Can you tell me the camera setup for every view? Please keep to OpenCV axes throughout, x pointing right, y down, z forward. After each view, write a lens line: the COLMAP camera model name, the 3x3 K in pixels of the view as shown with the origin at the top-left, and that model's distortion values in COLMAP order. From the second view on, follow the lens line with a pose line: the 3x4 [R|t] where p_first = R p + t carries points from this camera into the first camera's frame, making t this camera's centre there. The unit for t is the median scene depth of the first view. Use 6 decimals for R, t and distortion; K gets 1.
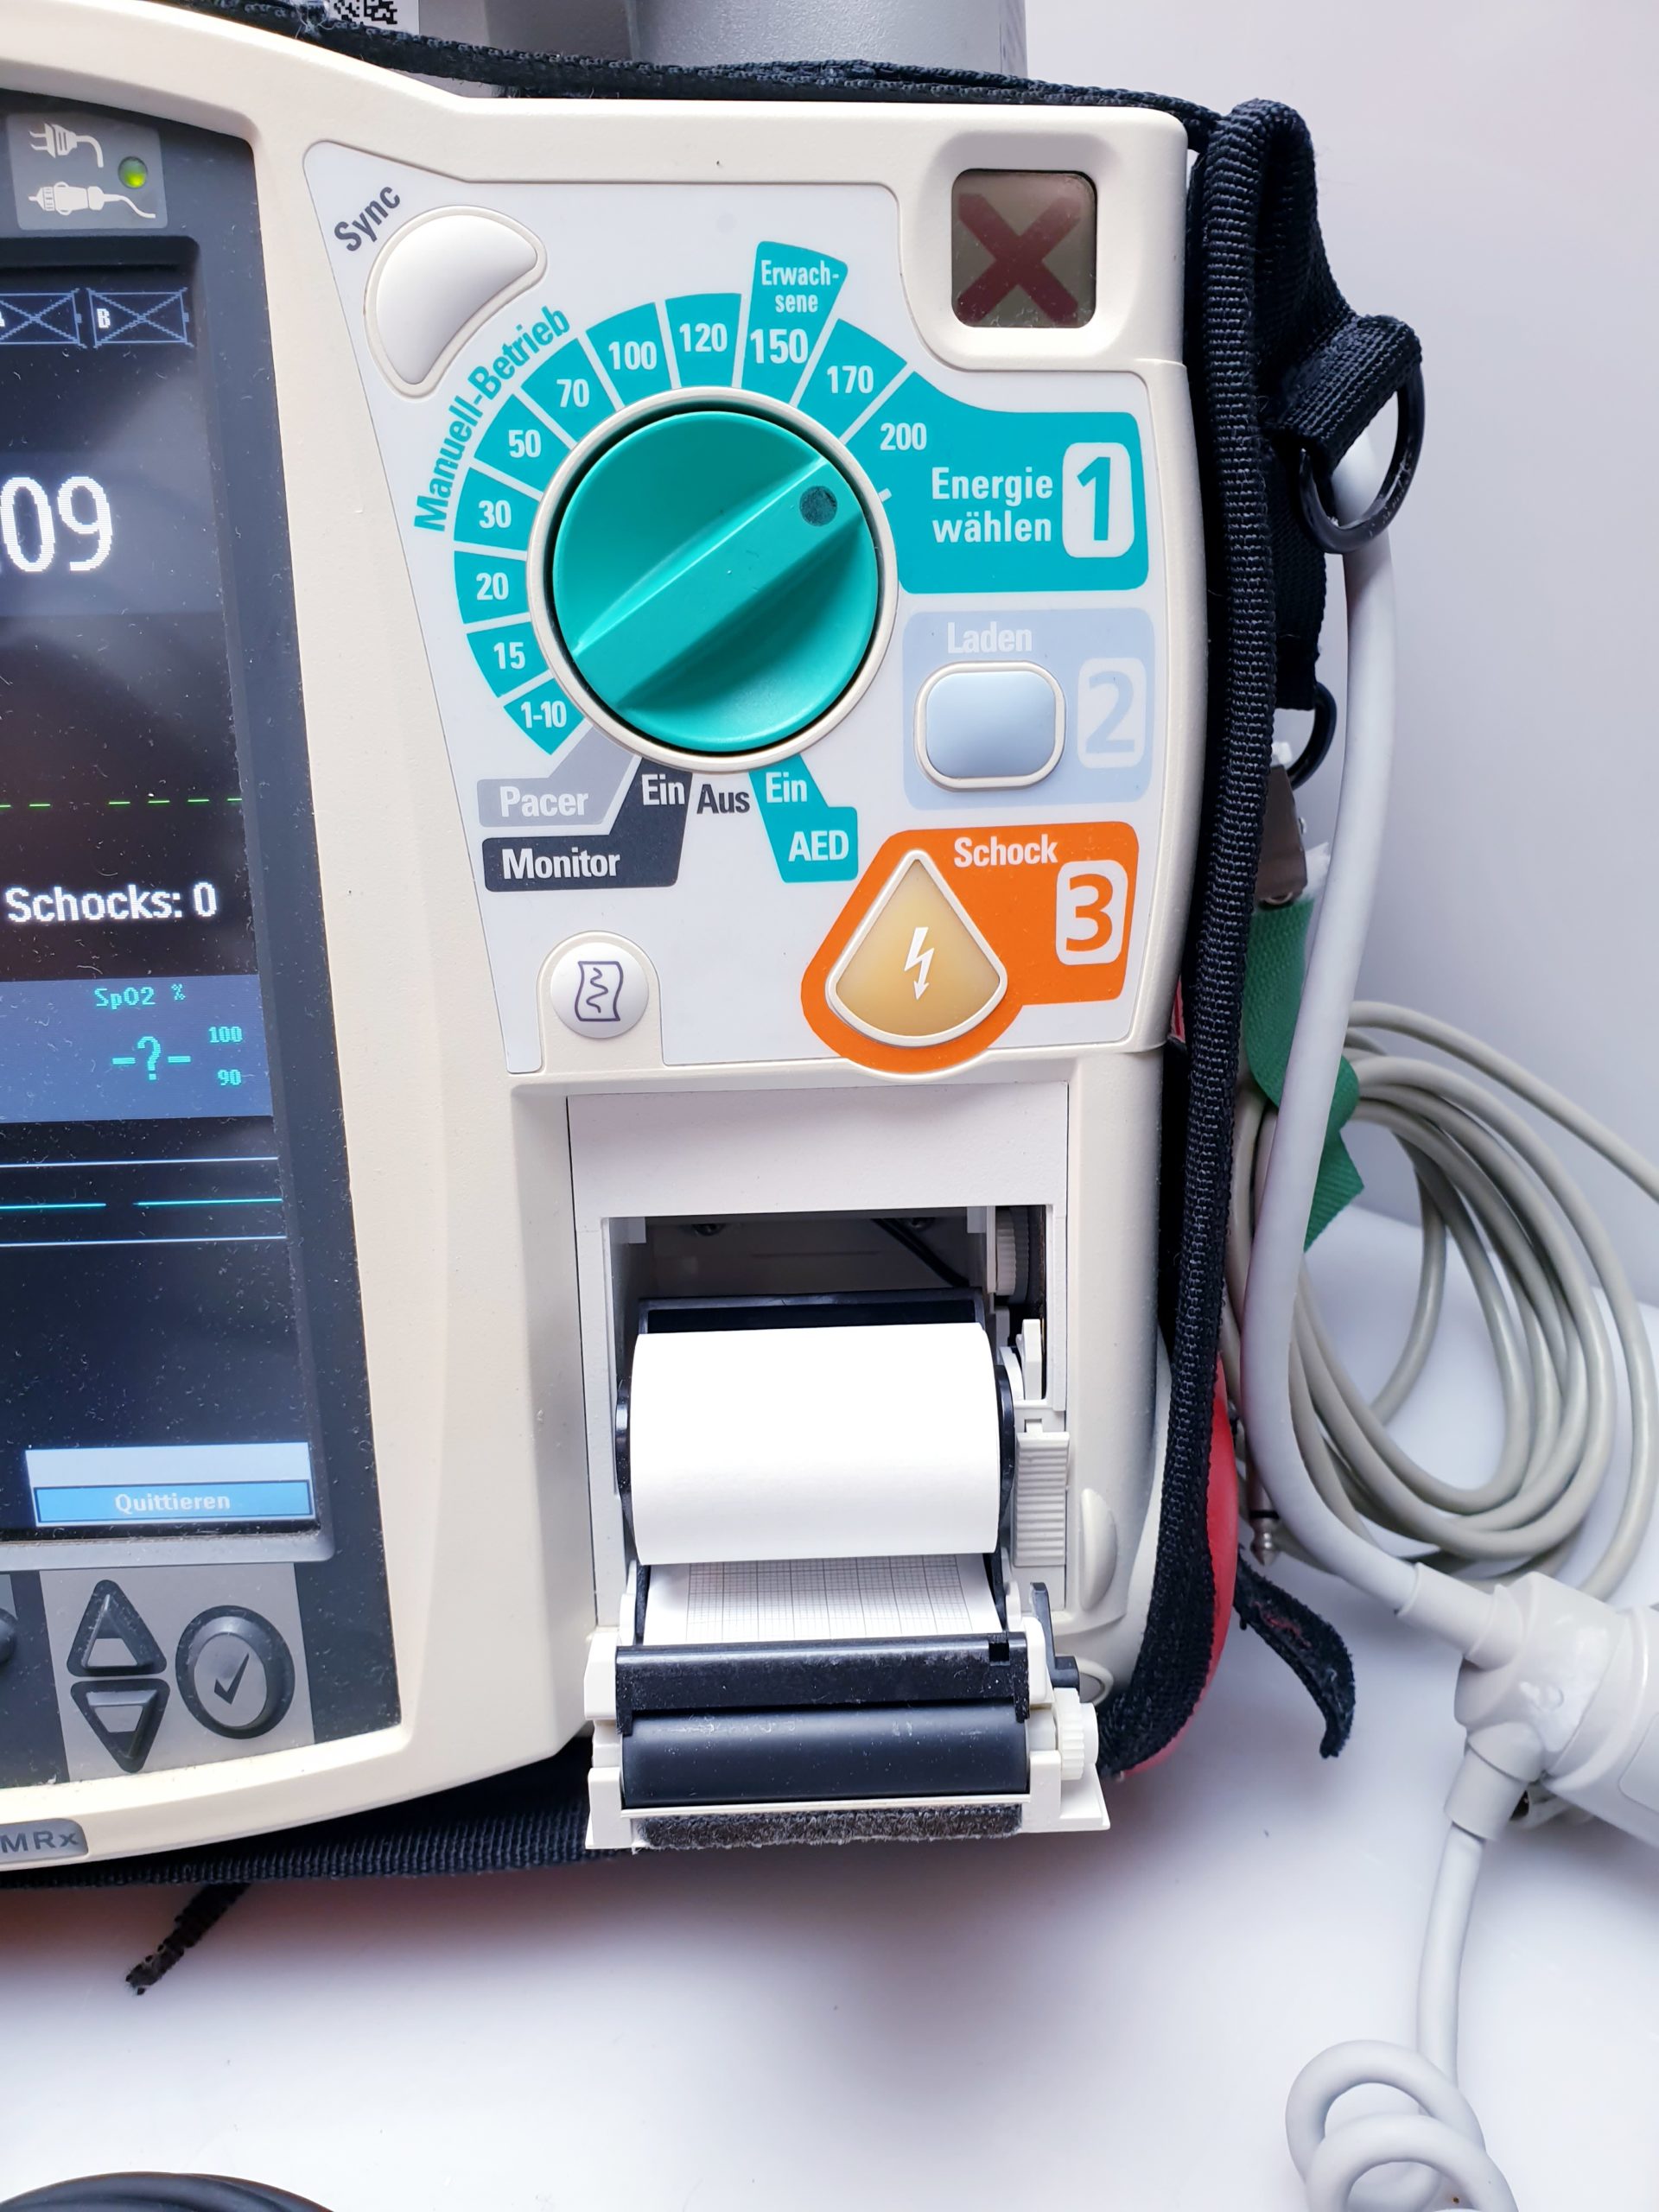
lens RADIAL K [[1815.3, 0, 856.4], [0, 1815.3, 1146.4], [0, 0, 1]] dist [0.026787, -0.084253]
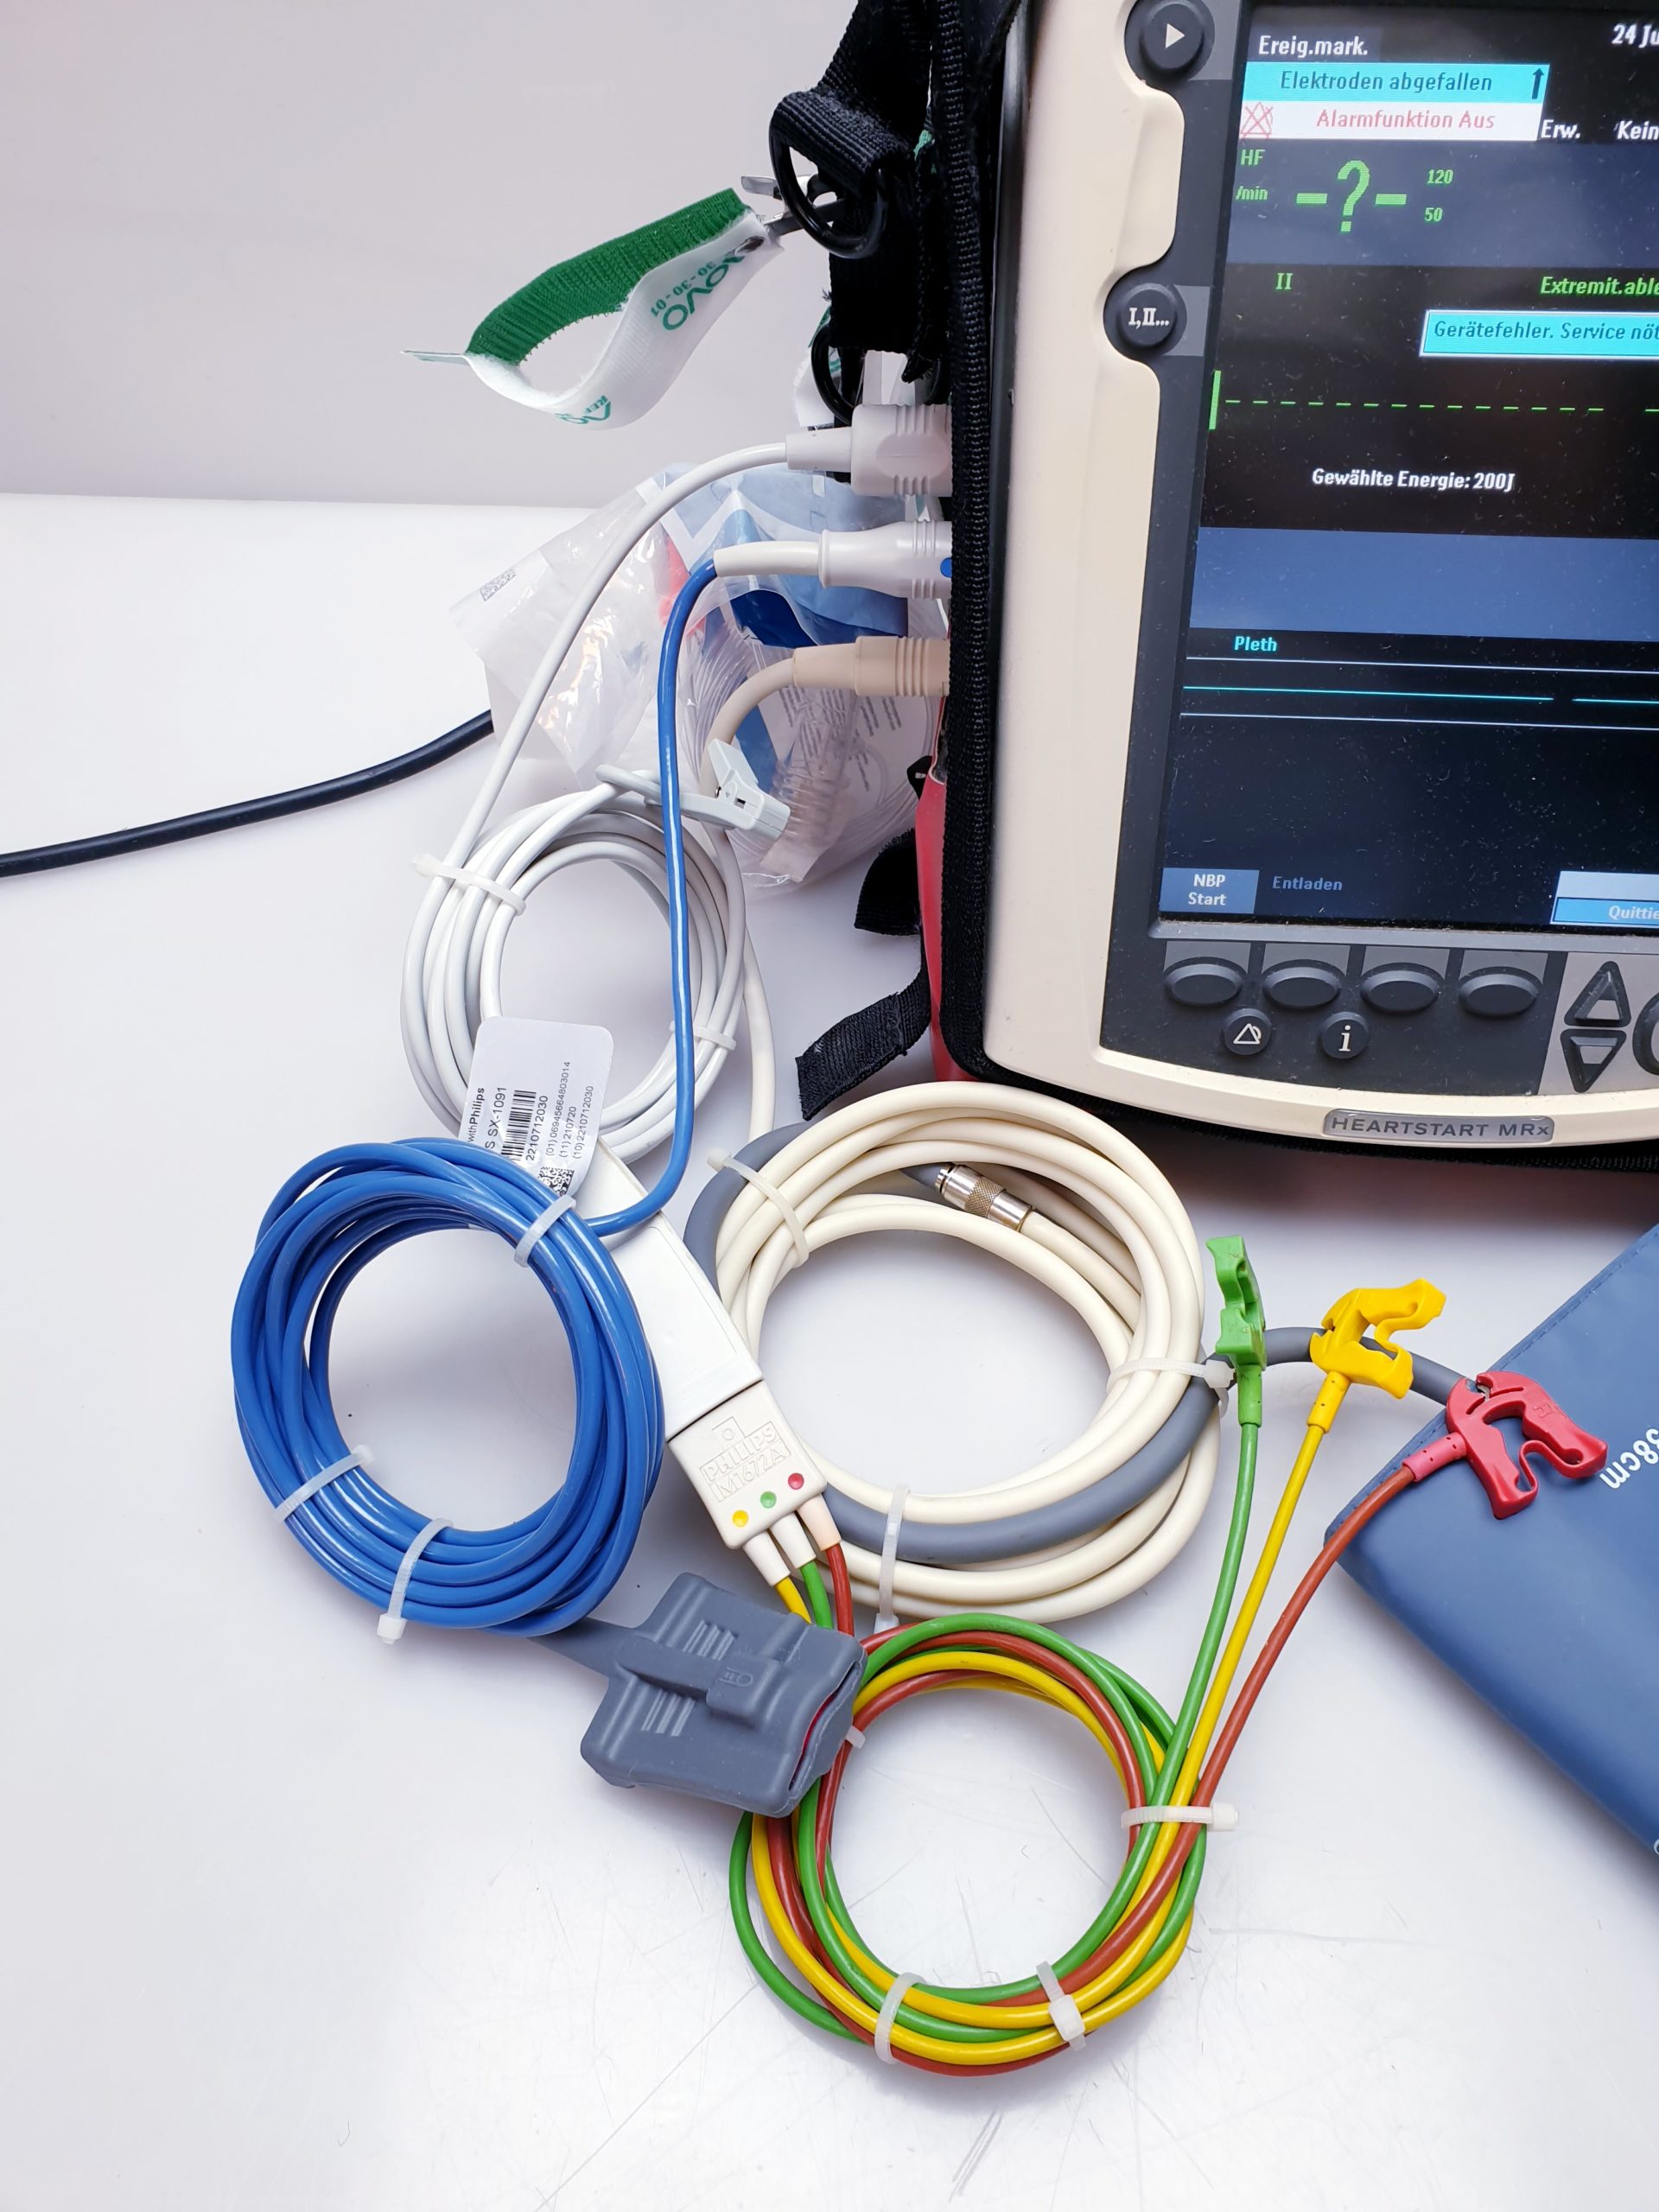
lens RADIAL K [[1757.4, 0, 852.8], [0, 1757.4, 1074.6], [0, 0, 1]] dist [-0.022656, 0.072503]
pose [[0.995520, 0.073011, -0.060085, -1.031838], [-0.059532, 0.977653, 0.201620, 0.084623], [0.073463, -0.197139, 0.977619, -0.513813]]
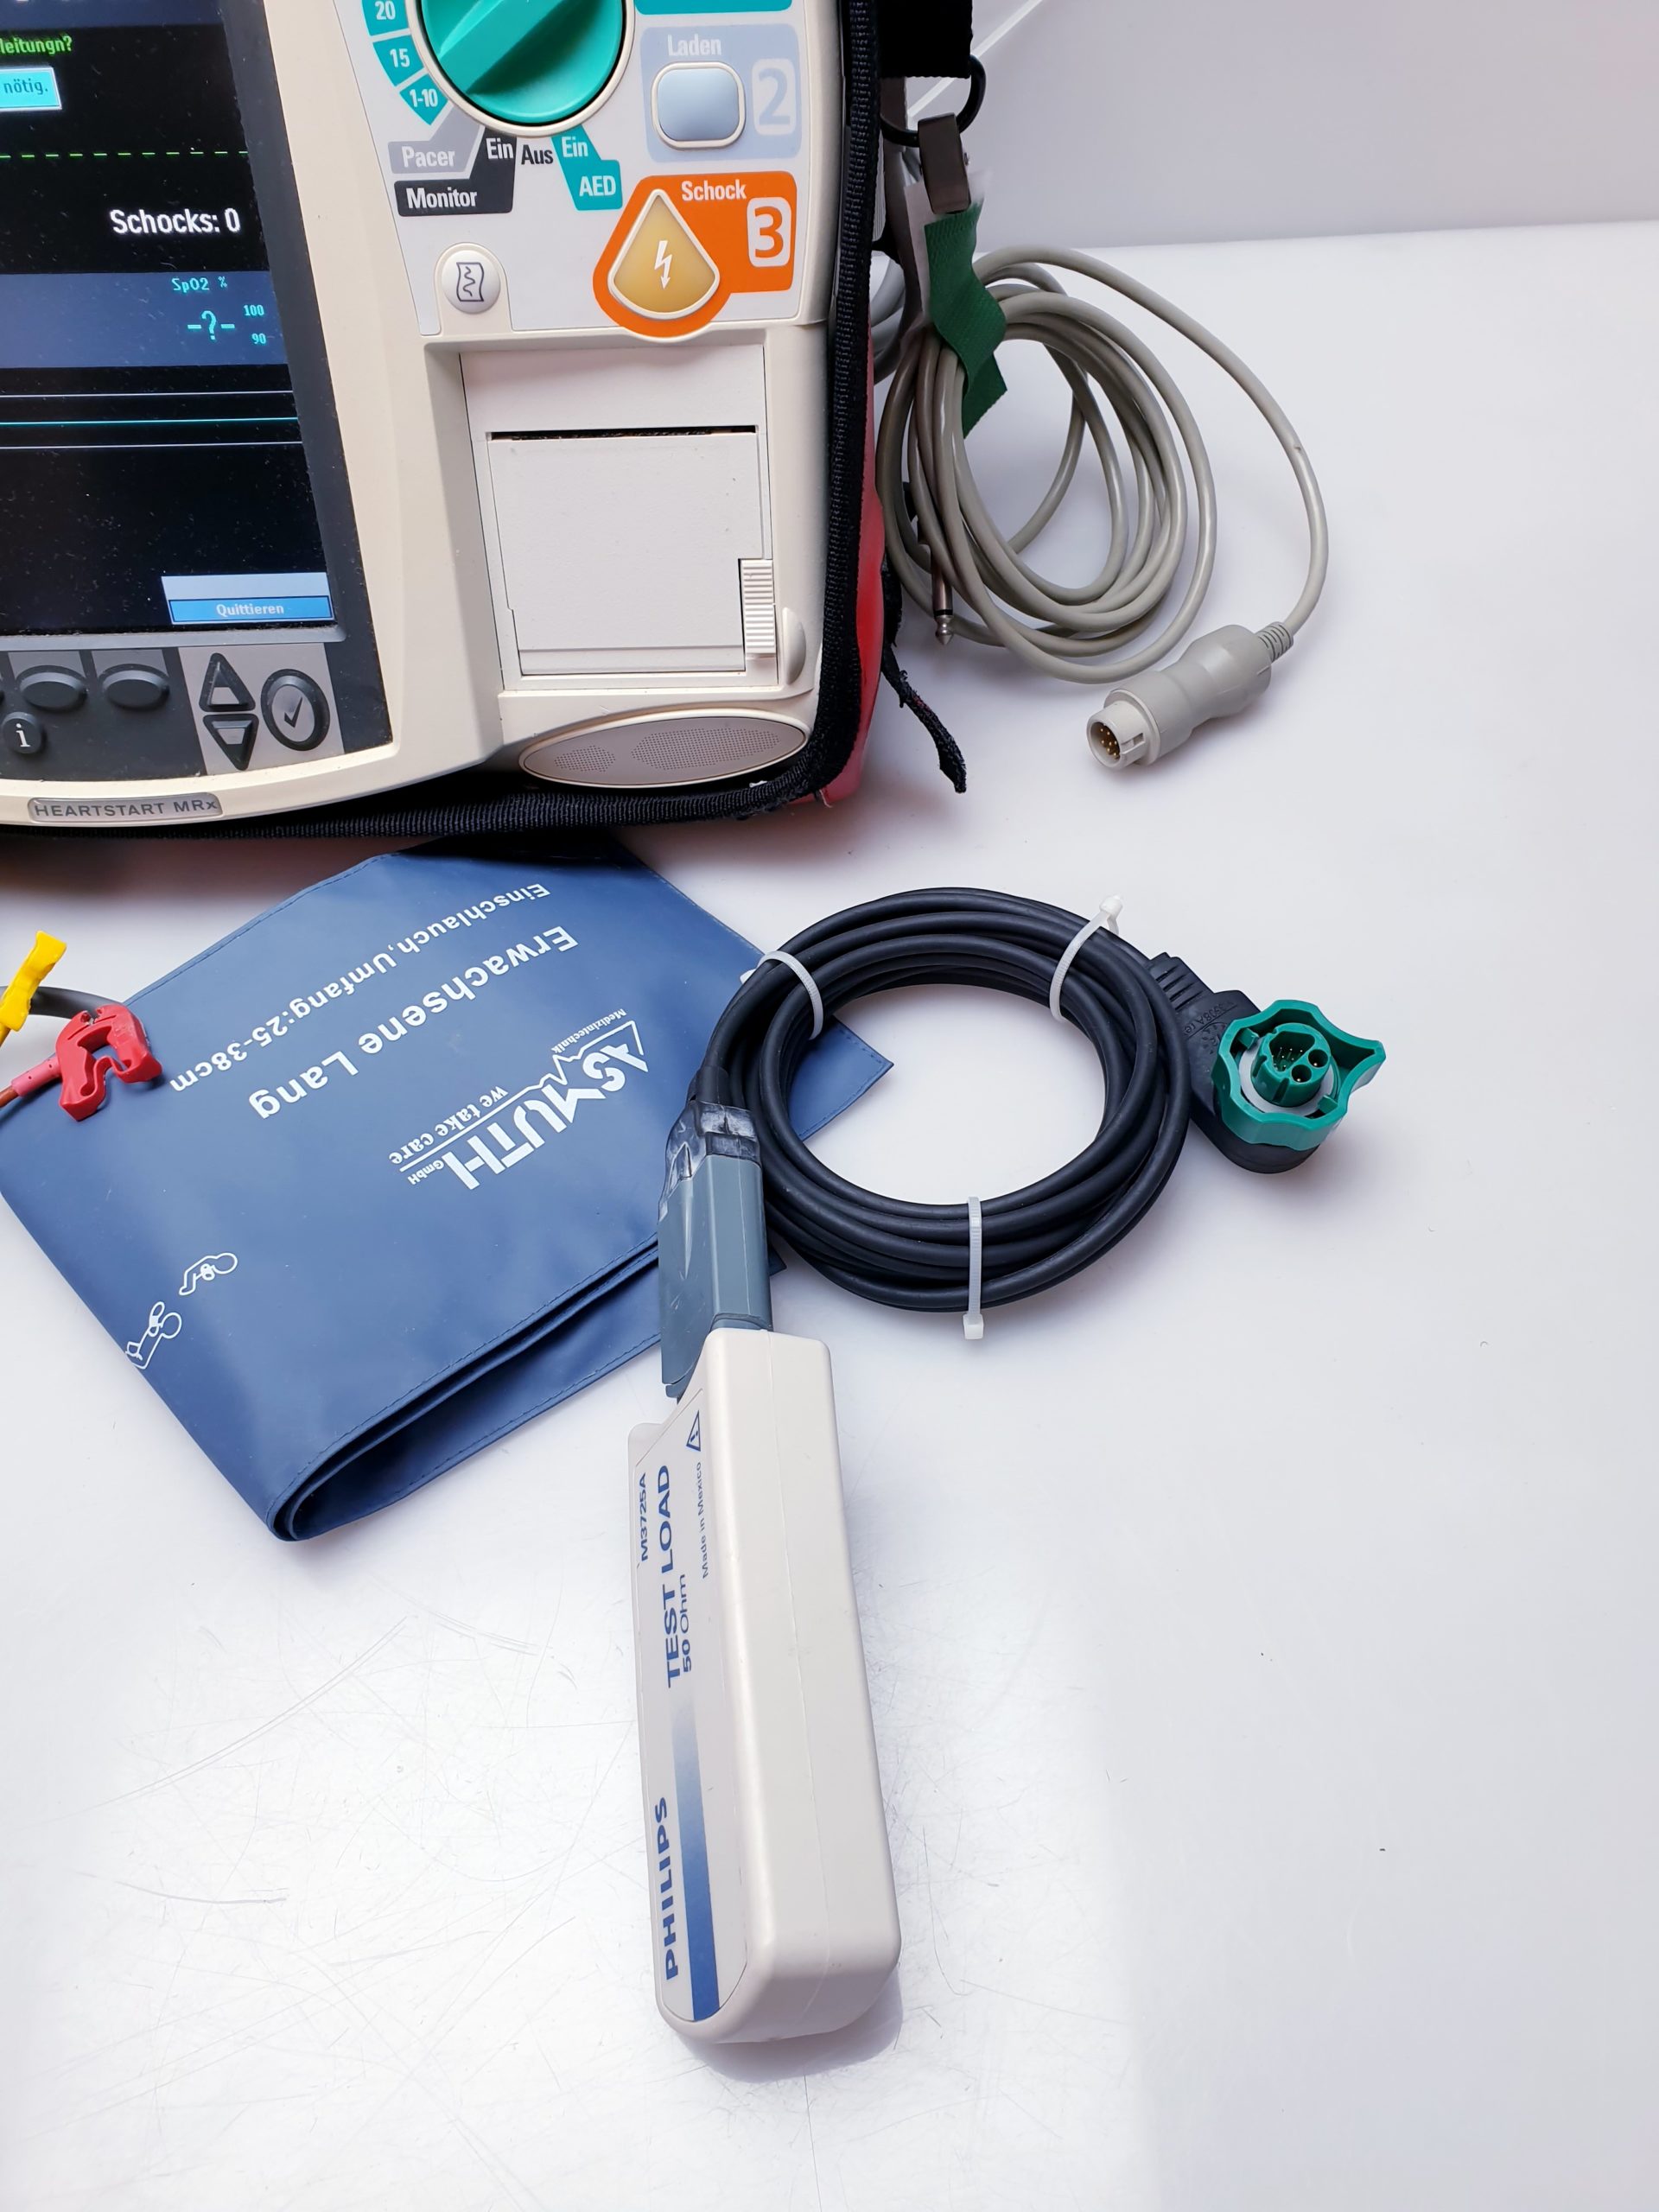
lens RADIAL K [[1757.4, 0, 852.8], [0, 1757.4, 1074.6], [0, 0, 1]] dist [-0.022656, 0.072503]
pose [[0.999723, 0.012998, -0.019620, 0.257196], [-0.006229, 0.950059, 0.312008, 0.103769], [0.022695, -0.311799, 0.949877, -0.777392]]
